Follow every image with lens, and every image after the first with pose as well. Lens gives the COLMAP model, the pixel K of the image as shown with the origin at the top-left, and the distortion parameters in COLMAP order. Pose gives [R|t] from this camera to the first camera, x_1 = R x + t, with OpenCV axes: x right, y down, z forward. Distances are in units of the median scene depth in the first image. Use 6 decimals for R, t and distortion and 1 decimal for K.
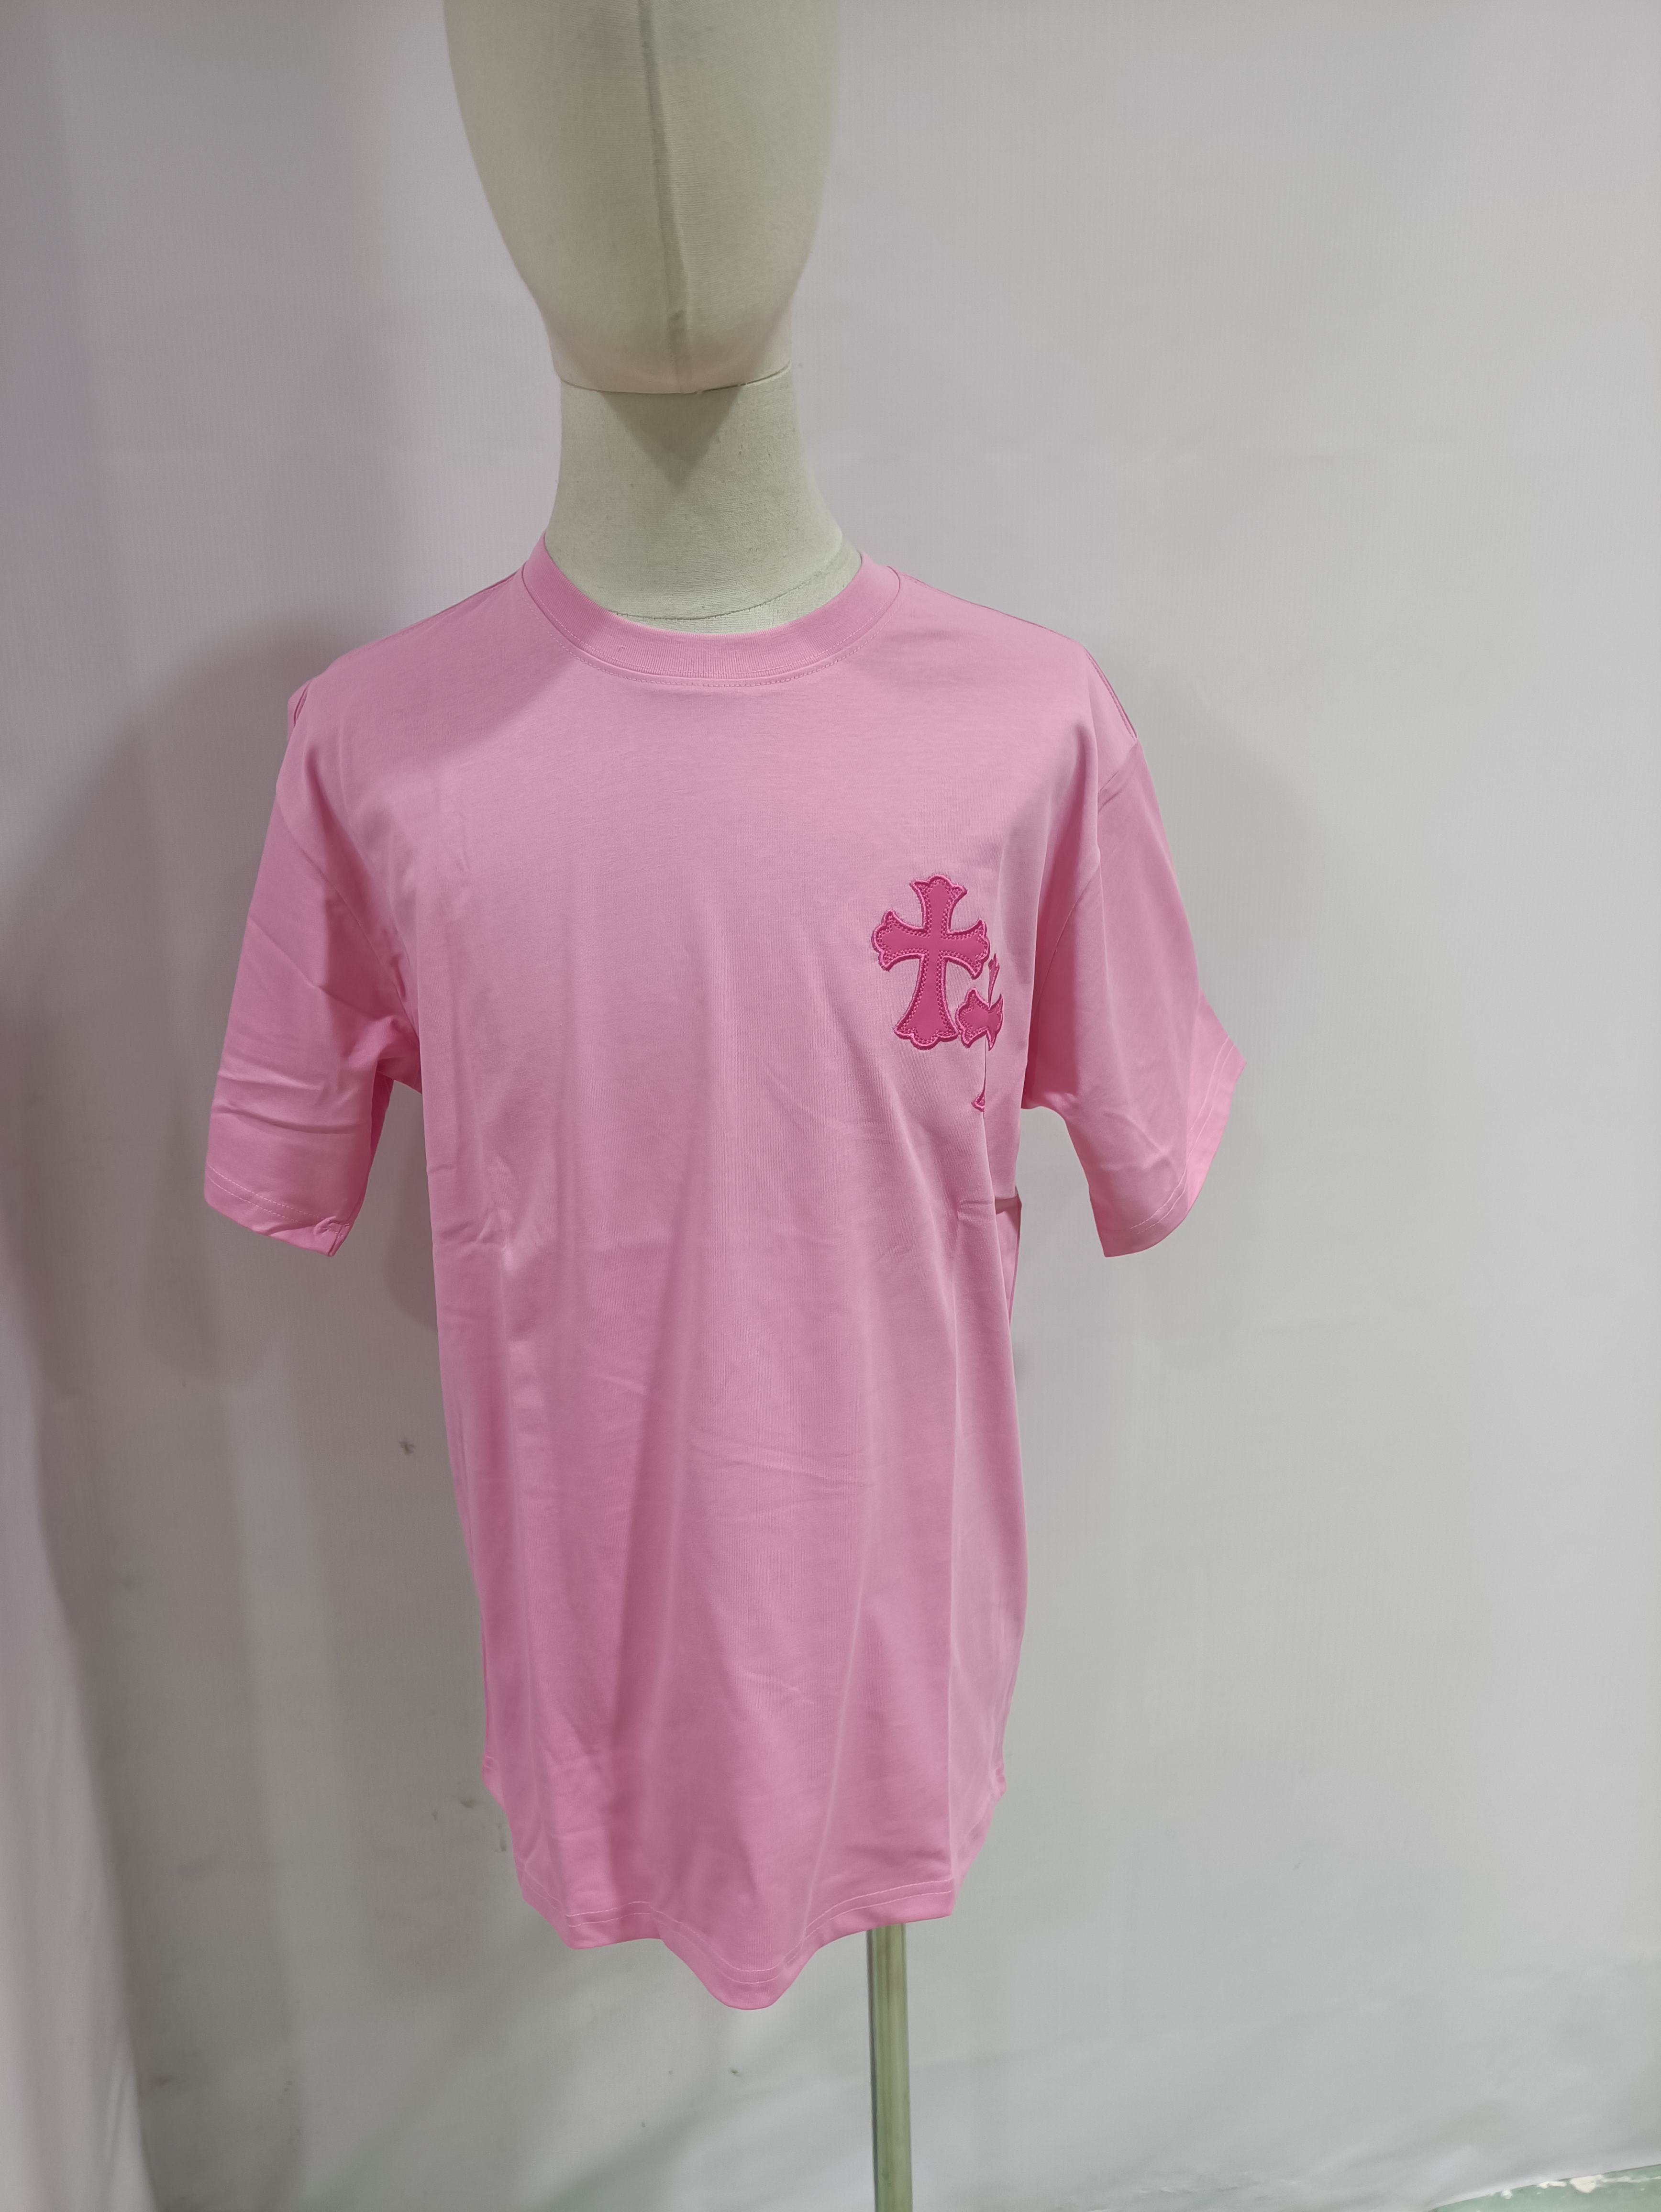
lens RADIAL K [[1788.5, 0, 832.1], [0, 1788.5, 1171.9], [0, 0, 1]] dist [-0.011848, -0.002870]
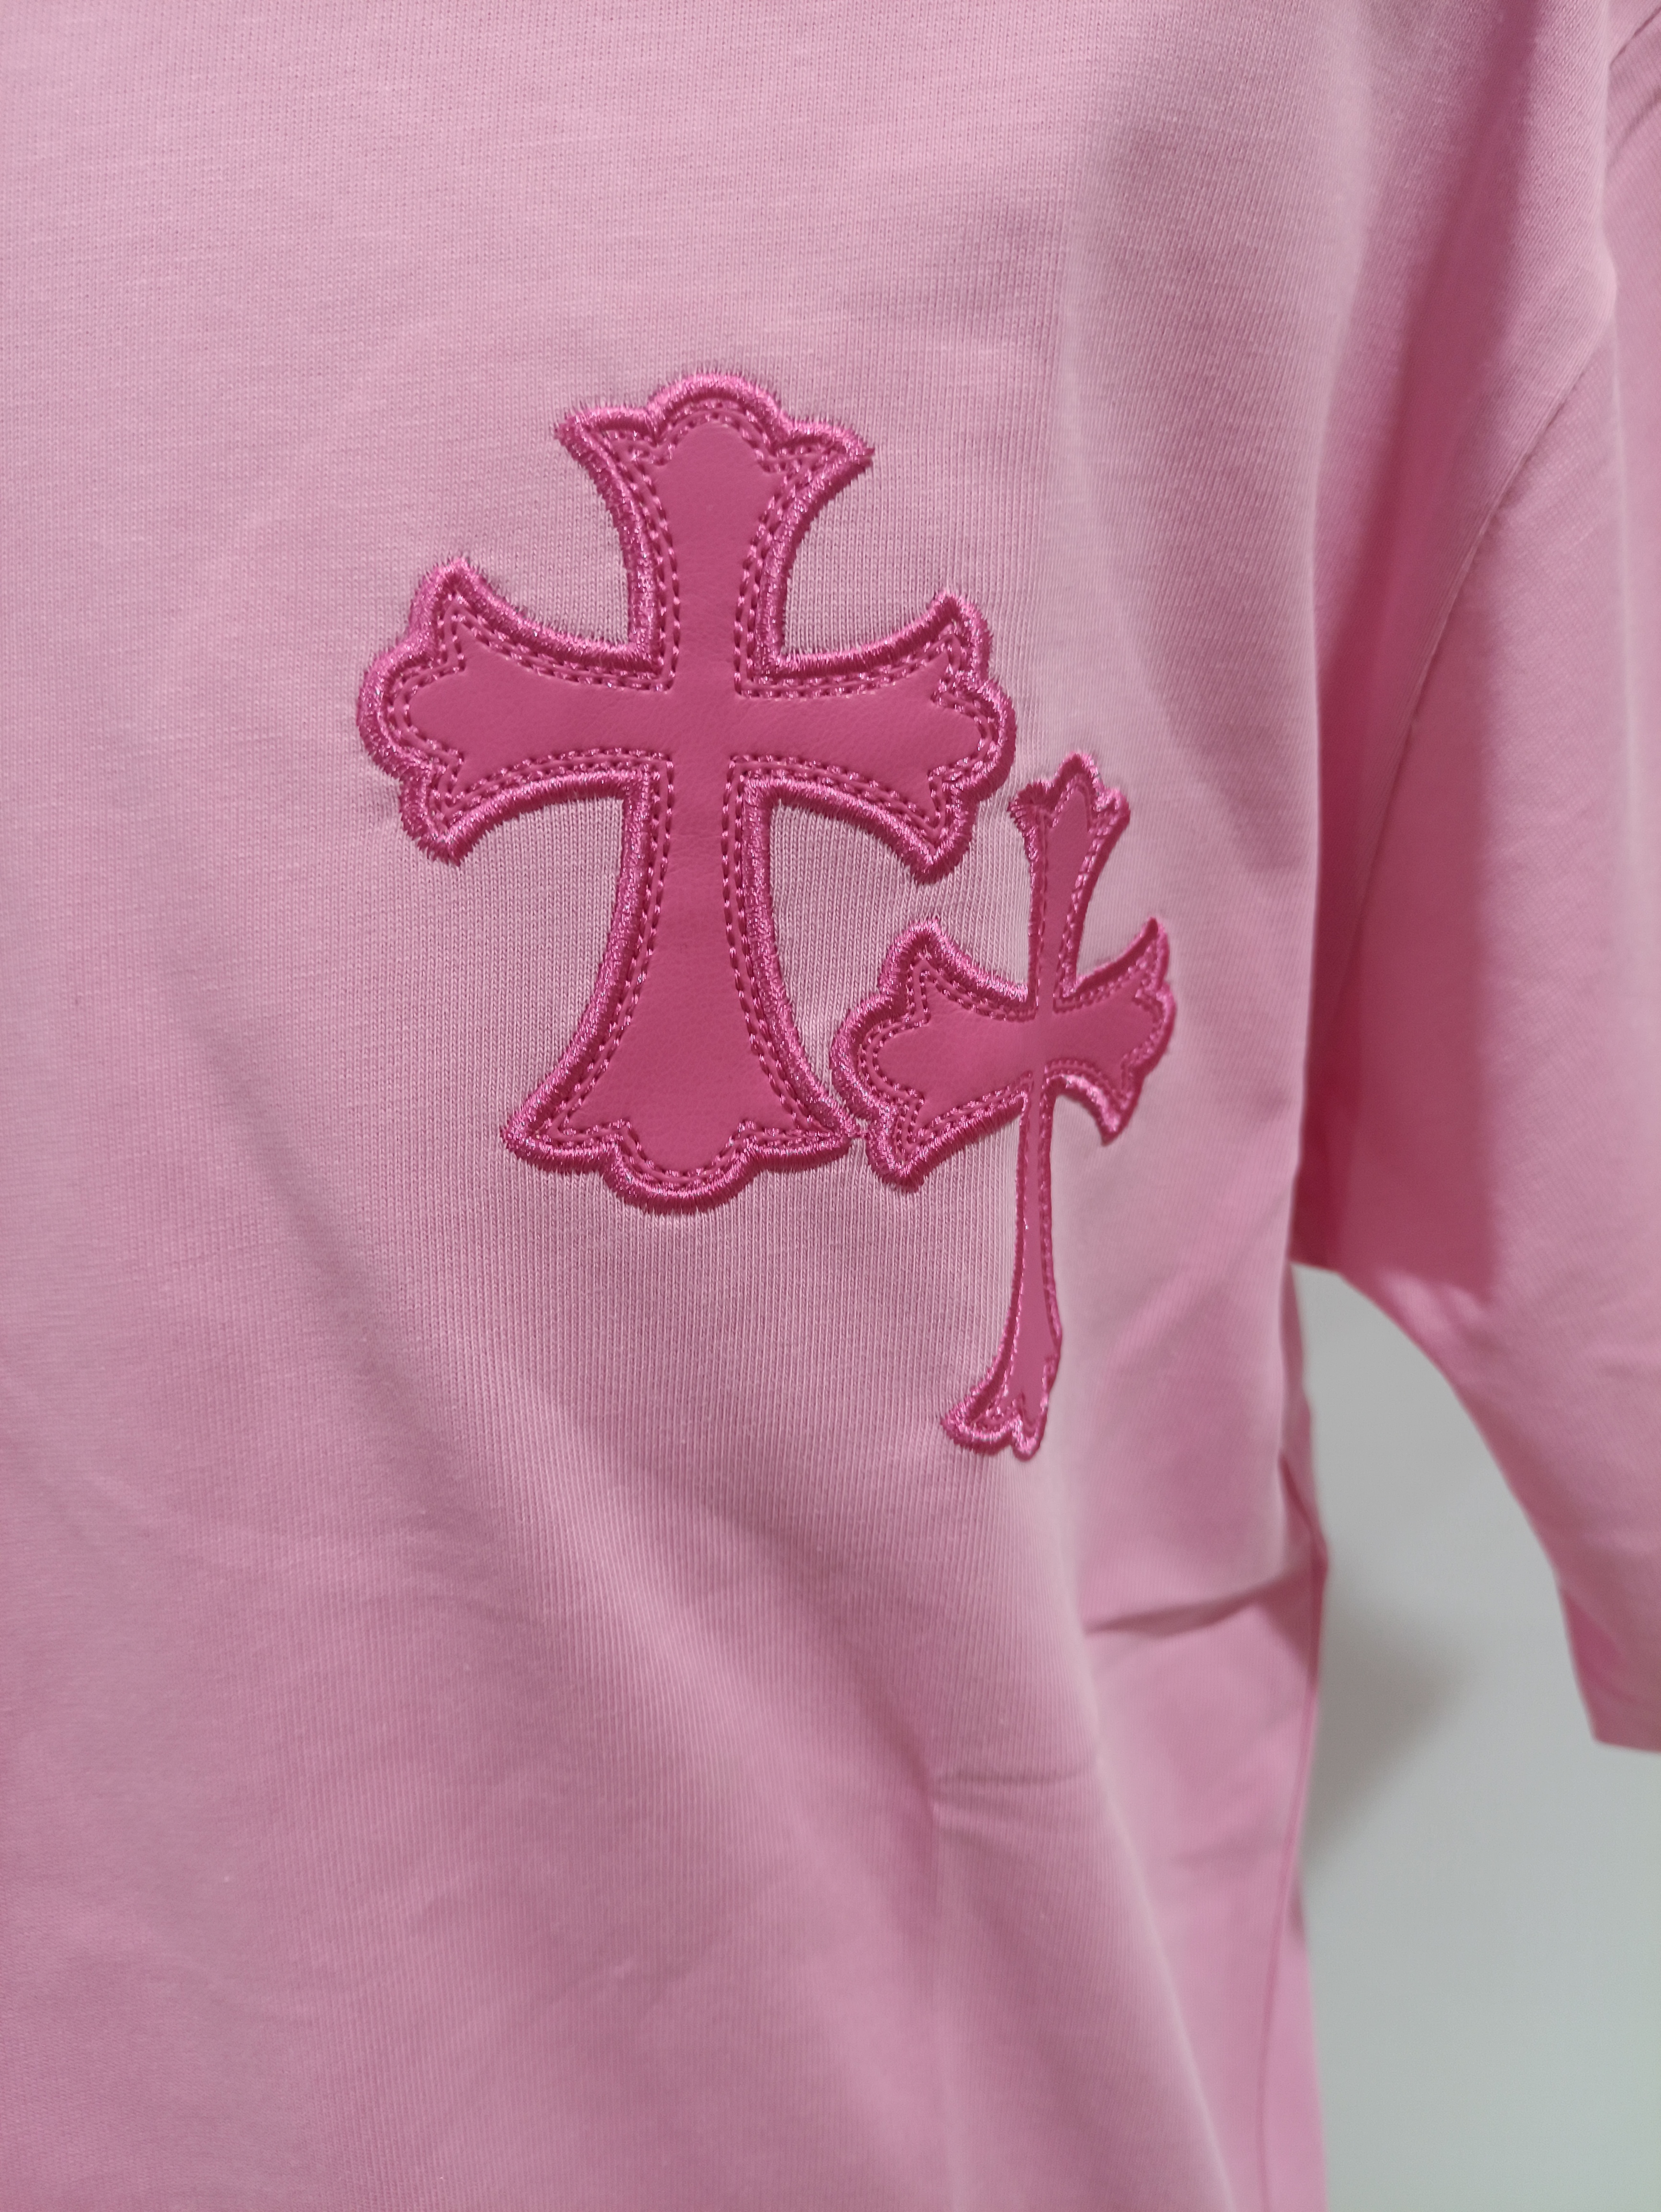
lens RADIAL K [[1788.5, 0, 832.1], [0, 1788.5, 1171.9], [0, 0, 1]] dist [-0.011848, -0.002870]
pose [[0.949369, 0.032683, -0.312458, 0.136580], [0.001095, 0.994224, 0.107323, -0.095817], [0.314161, -0.102231, 0.943849, 0.786114]]
